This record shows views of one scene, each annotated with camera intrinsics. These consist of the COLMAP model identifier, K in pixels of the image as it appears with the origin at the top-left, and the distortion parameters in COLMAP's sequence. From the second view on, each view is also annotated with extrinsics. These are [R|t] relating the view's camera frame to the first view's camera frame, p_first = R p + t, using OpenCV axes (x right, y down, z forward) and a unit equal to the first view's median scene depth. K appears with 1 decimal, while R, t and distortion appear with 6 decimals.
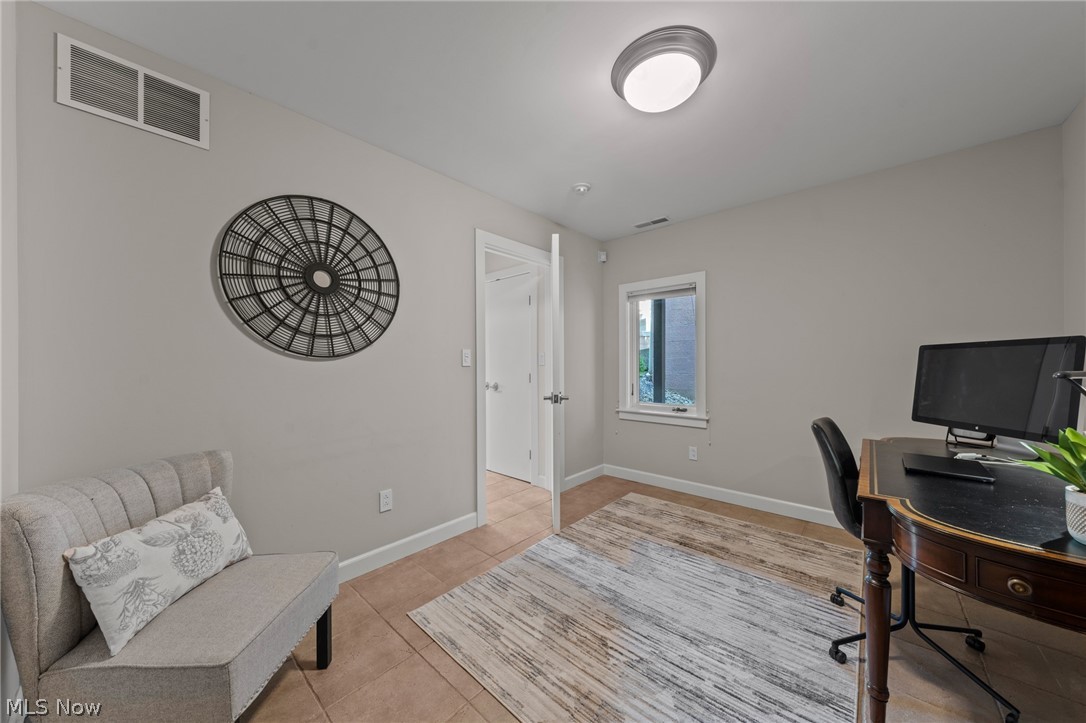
lens RADIAL K [[369.0, 0, 549.4], [0, 369.0, 360.8], [0, 0, 1]] dist [-0.002342, -0.000106]
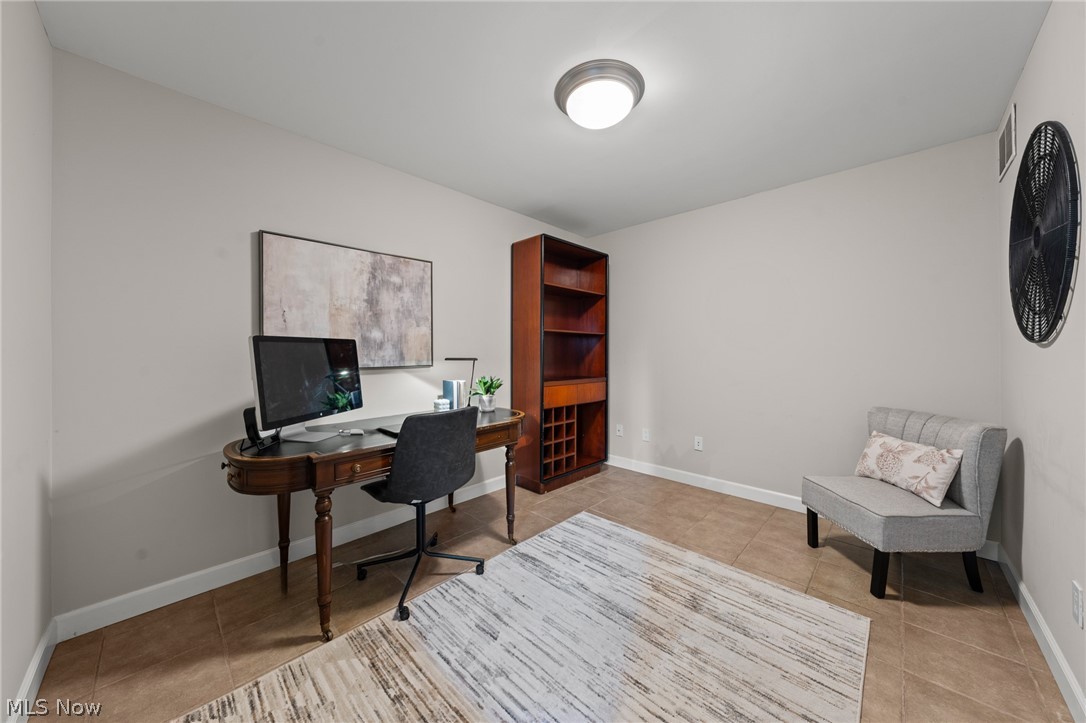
lens RADIAL K [[369.0, 0, 549.4], [0, 369.0, 360.8], [0, 0, 1]] dist [-0.002342, -0.000106]
pose [[-0.999274, 0.005579, 0.037683, 0.404697], [0.006345, 0.999775, 0.020250, 0.002356], [-0.037561, 0.020474, -0.999085, 2.004504]]
